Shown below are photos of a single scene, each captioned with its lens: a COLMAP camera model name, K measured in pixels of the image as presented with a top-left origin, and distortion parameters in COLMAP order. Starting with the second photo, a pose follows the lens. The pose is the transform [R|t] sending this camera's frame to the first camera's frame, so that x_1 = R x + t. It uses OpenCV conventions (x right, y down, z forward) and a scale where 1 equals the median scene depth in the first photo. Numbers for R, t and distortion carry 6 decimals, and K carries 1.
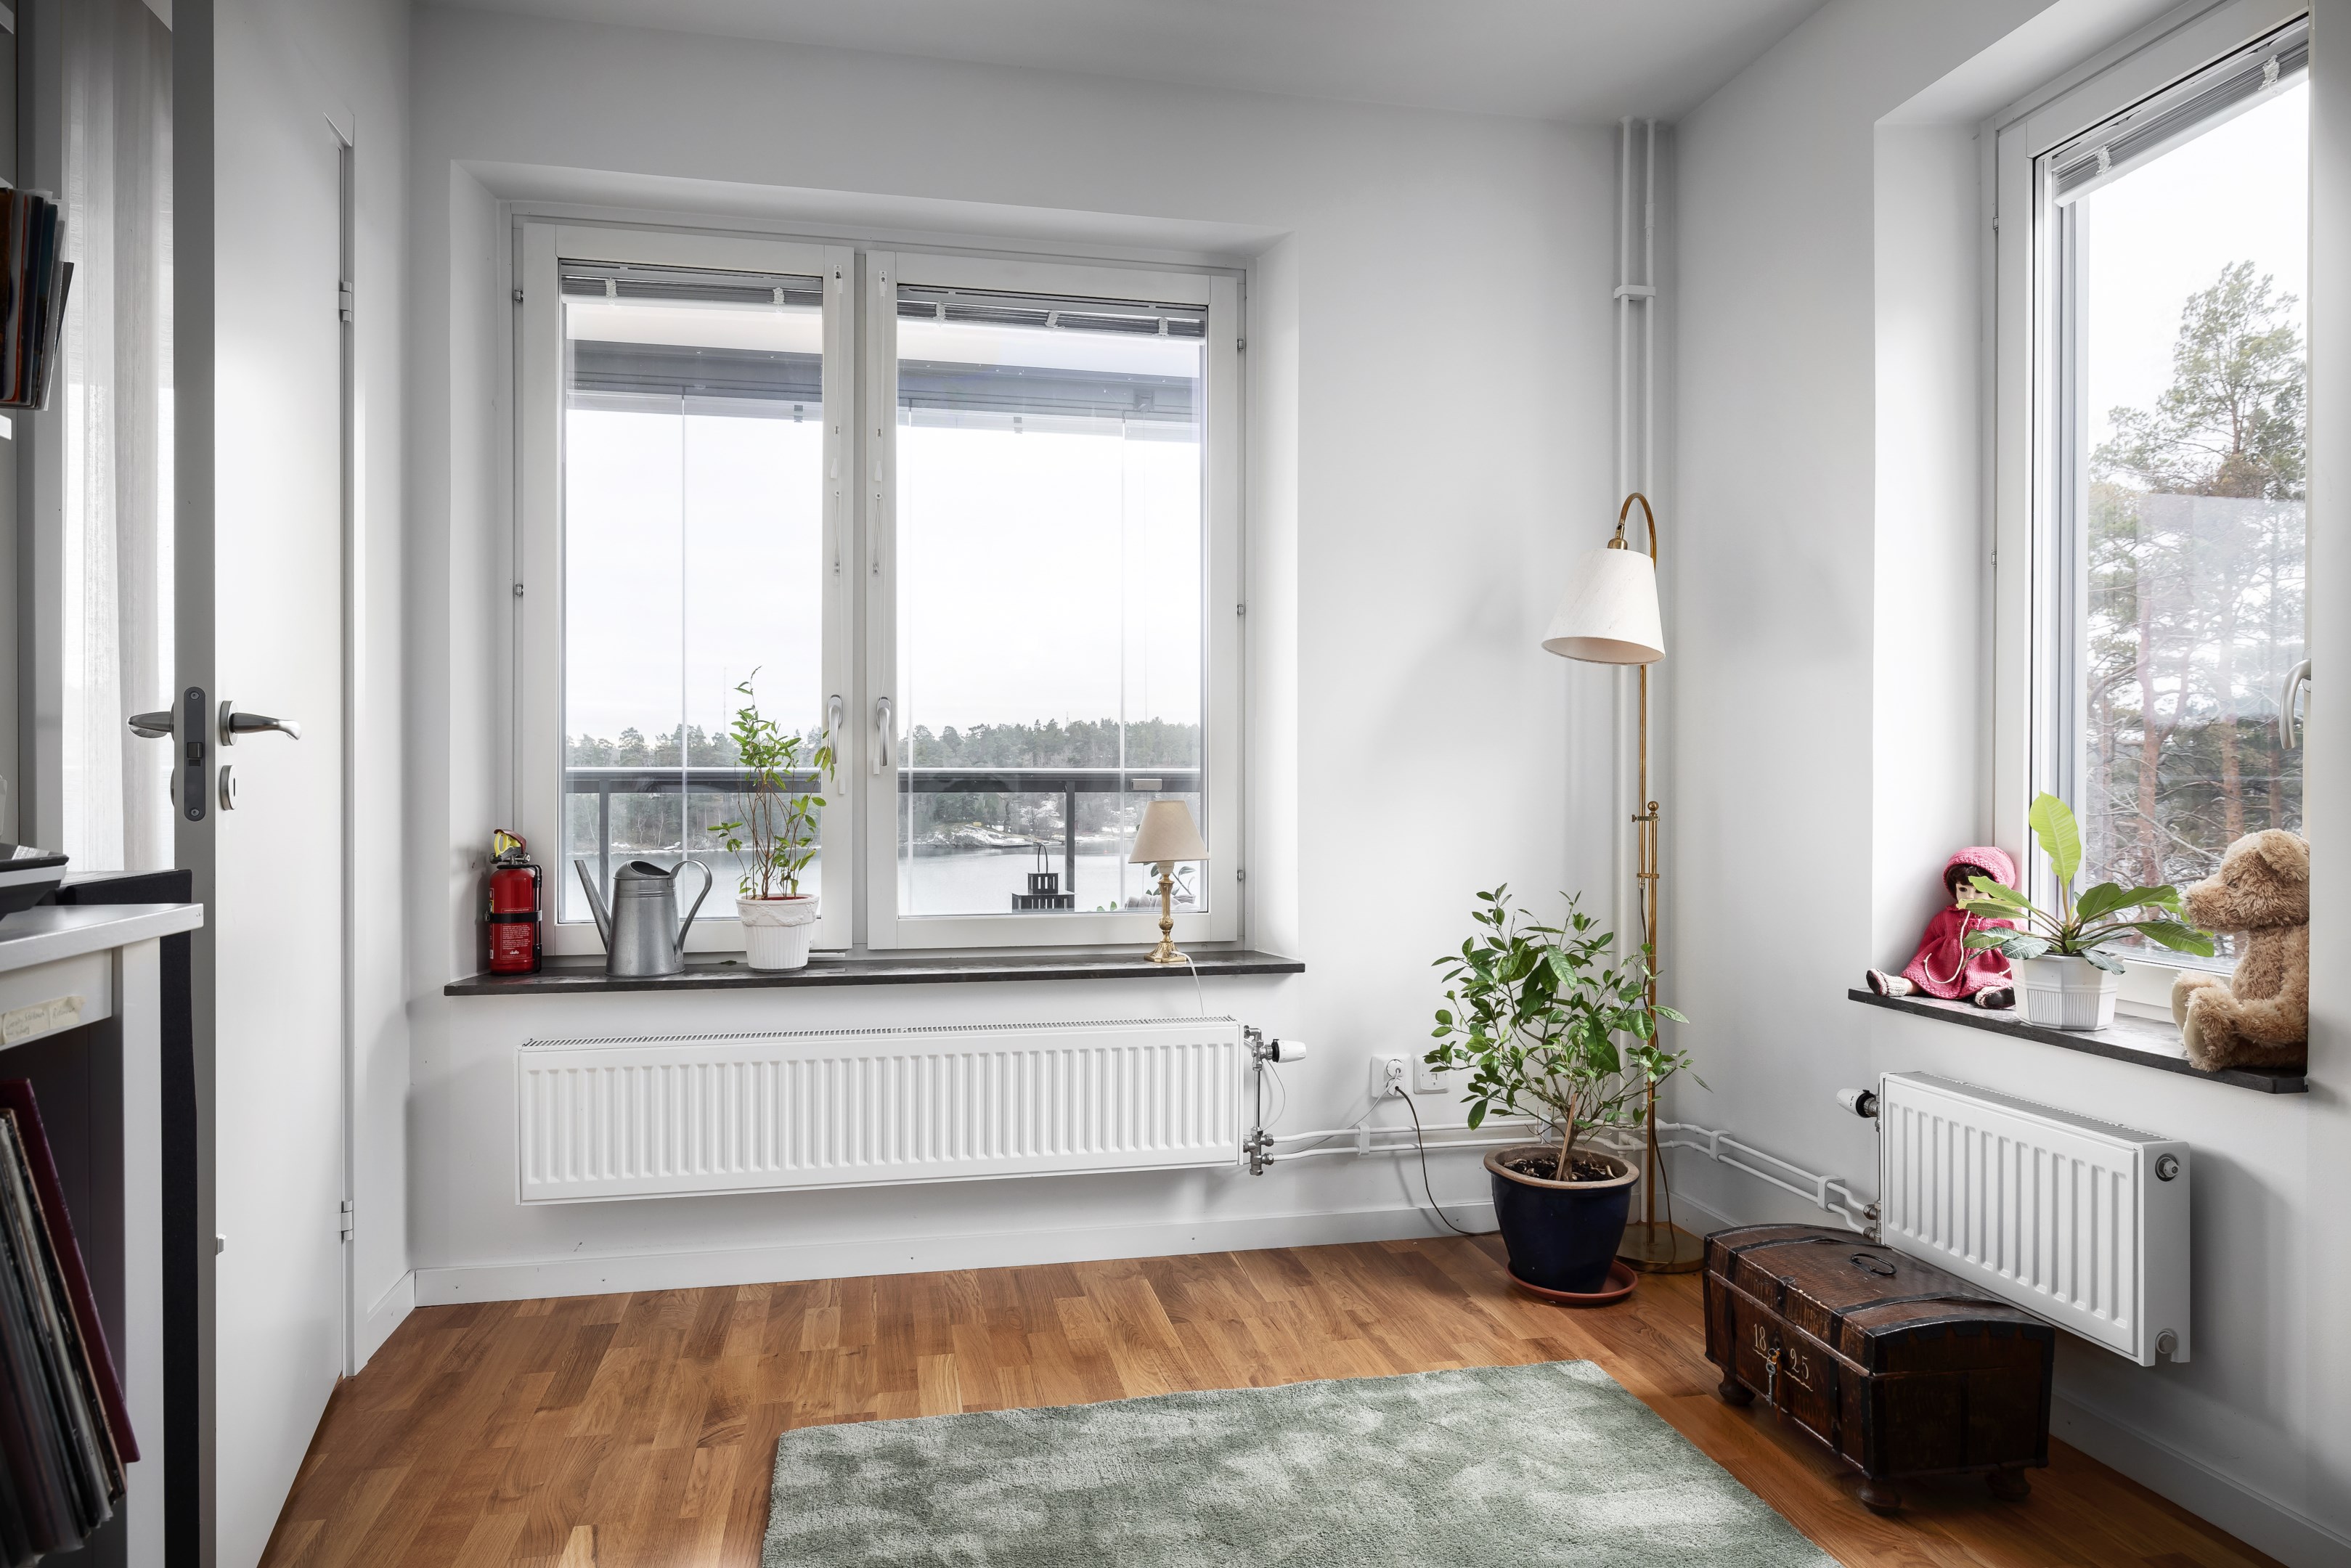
lens RADIAL K [[1403.9, 0, 1175.5], [0, 1403.9, 784.0], [0, 0, 1]] dist [0.001106, 0.000099]
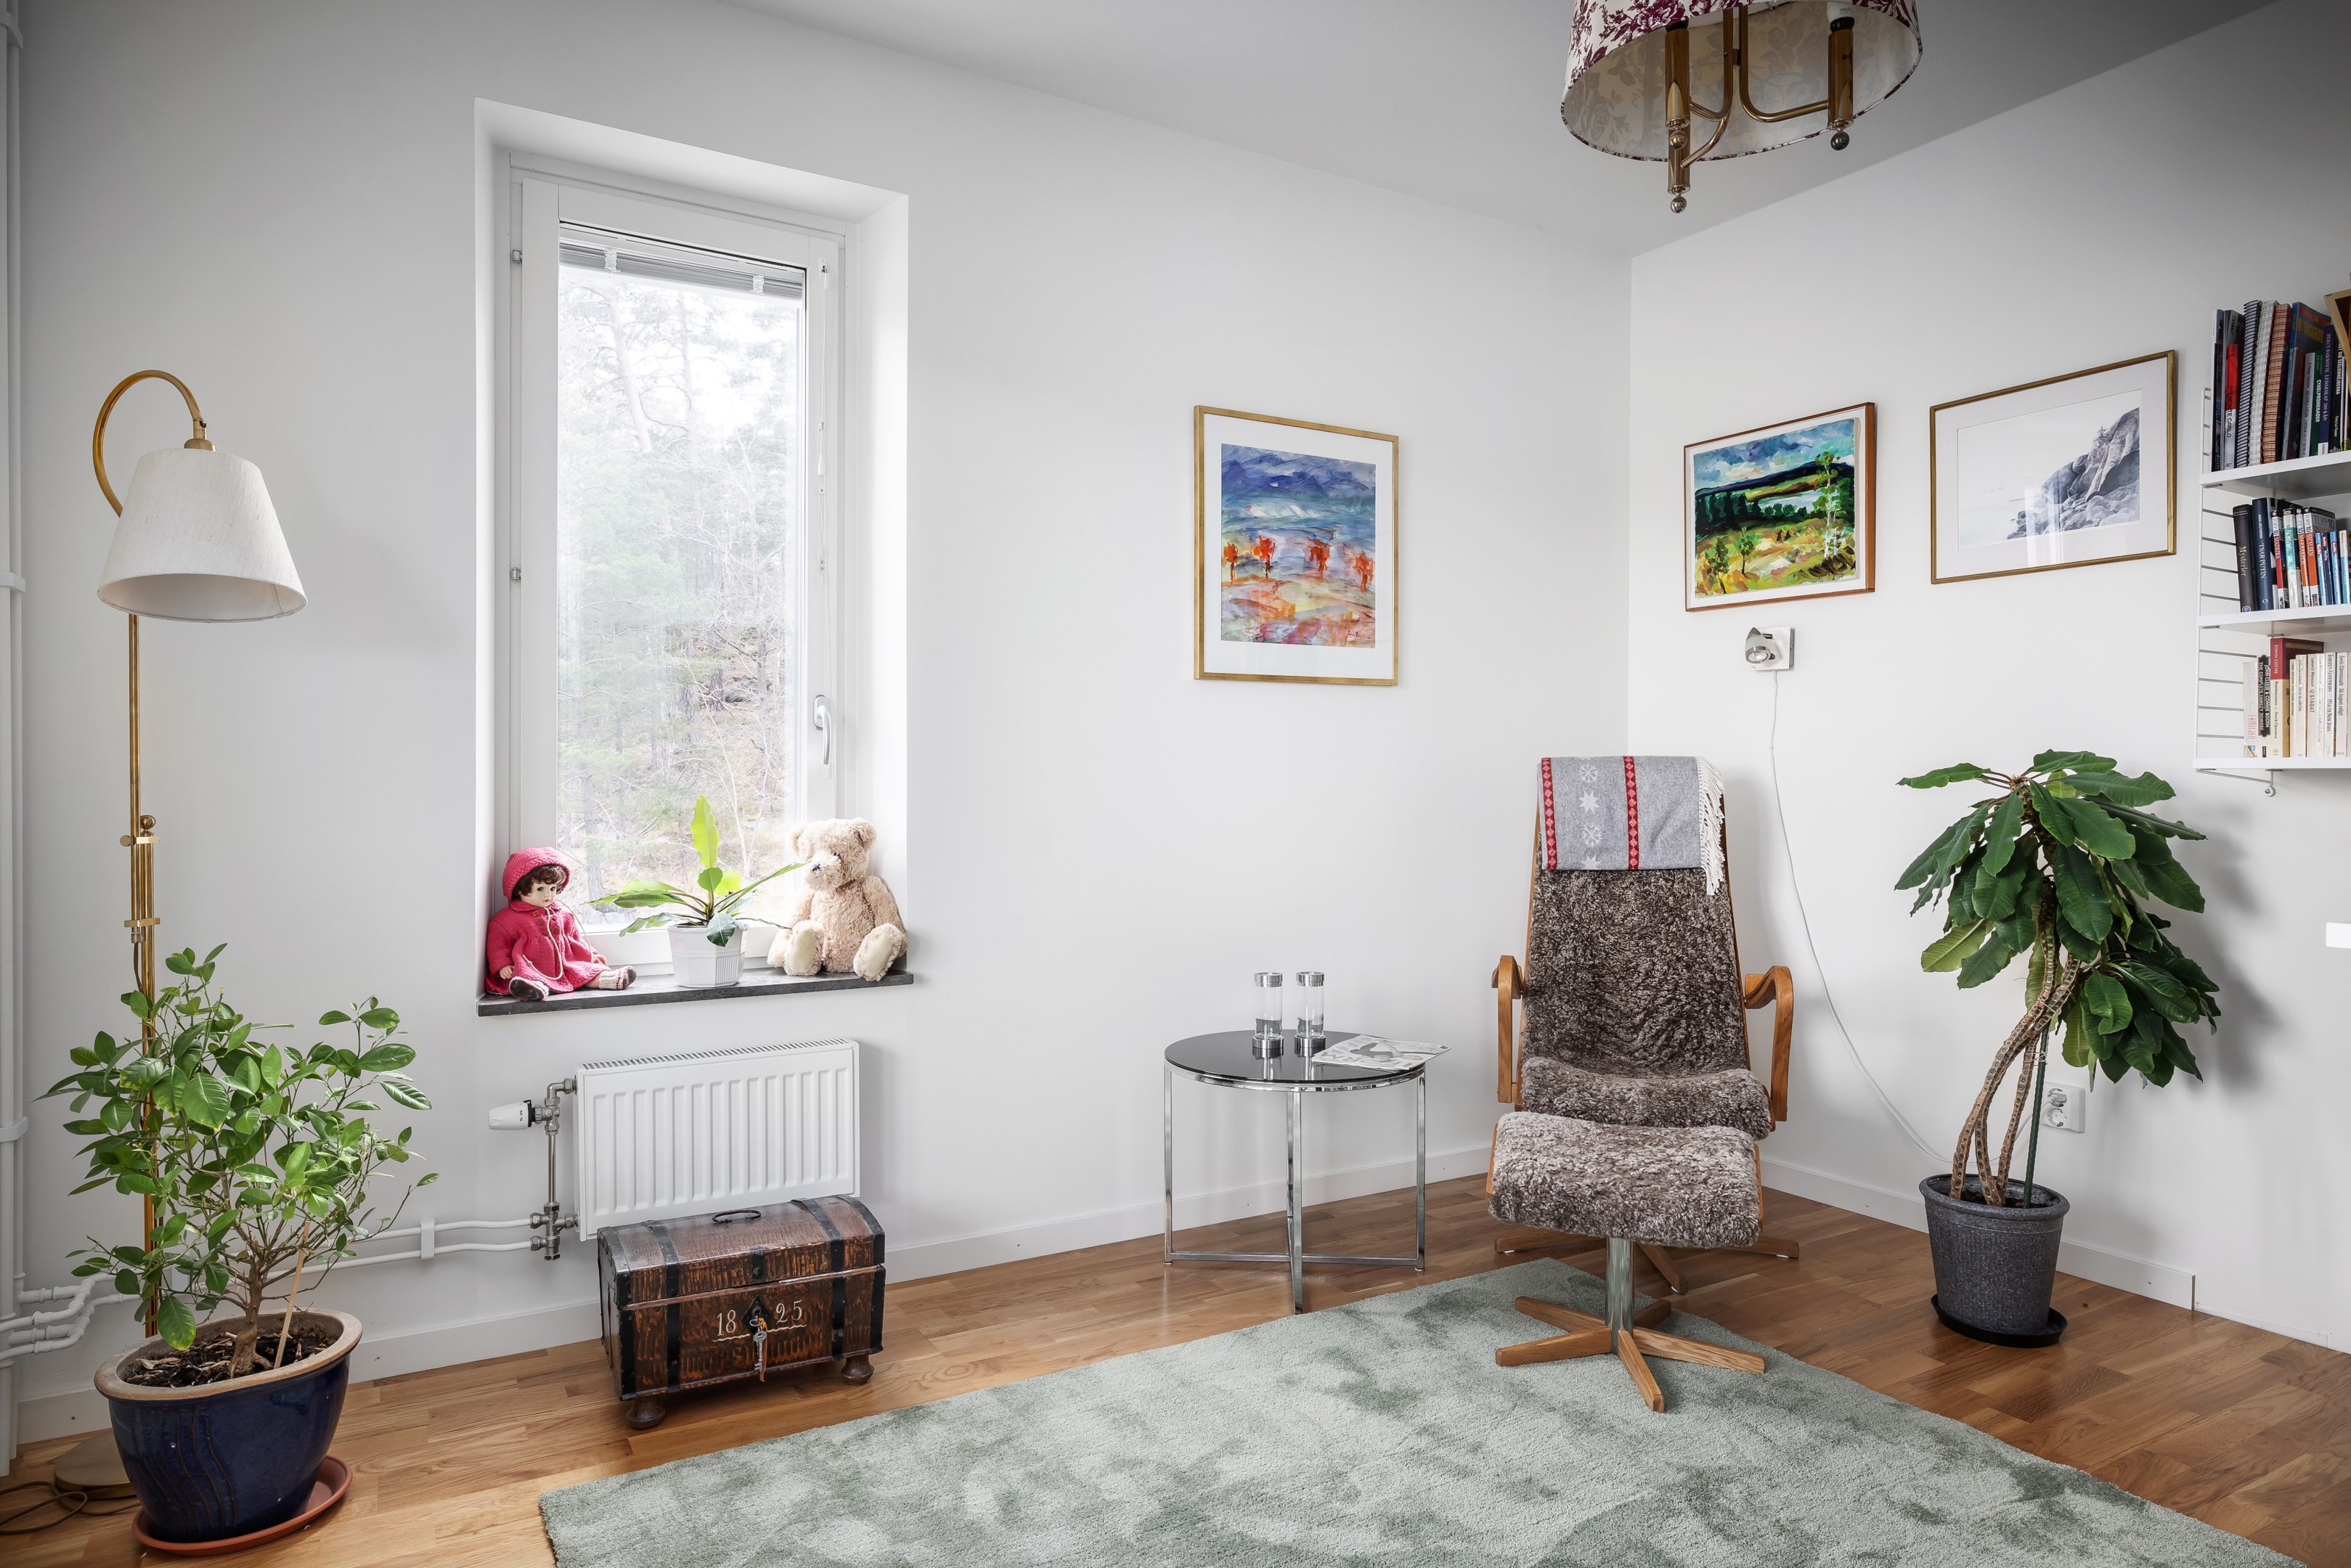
lens RADIAL K [[1403.9, 0, 1175.5], [0, 1403.9, 784.0], [0, 0, 1]] dist [0.001106, 0.000099]
pose [[-0.320357, -0.001294, 0.947296, -0.674109], [0.001911, 0.999996, 0.002012, -0.005806], [-0.947295, 0.002455, -0.320354, 1.022656]]
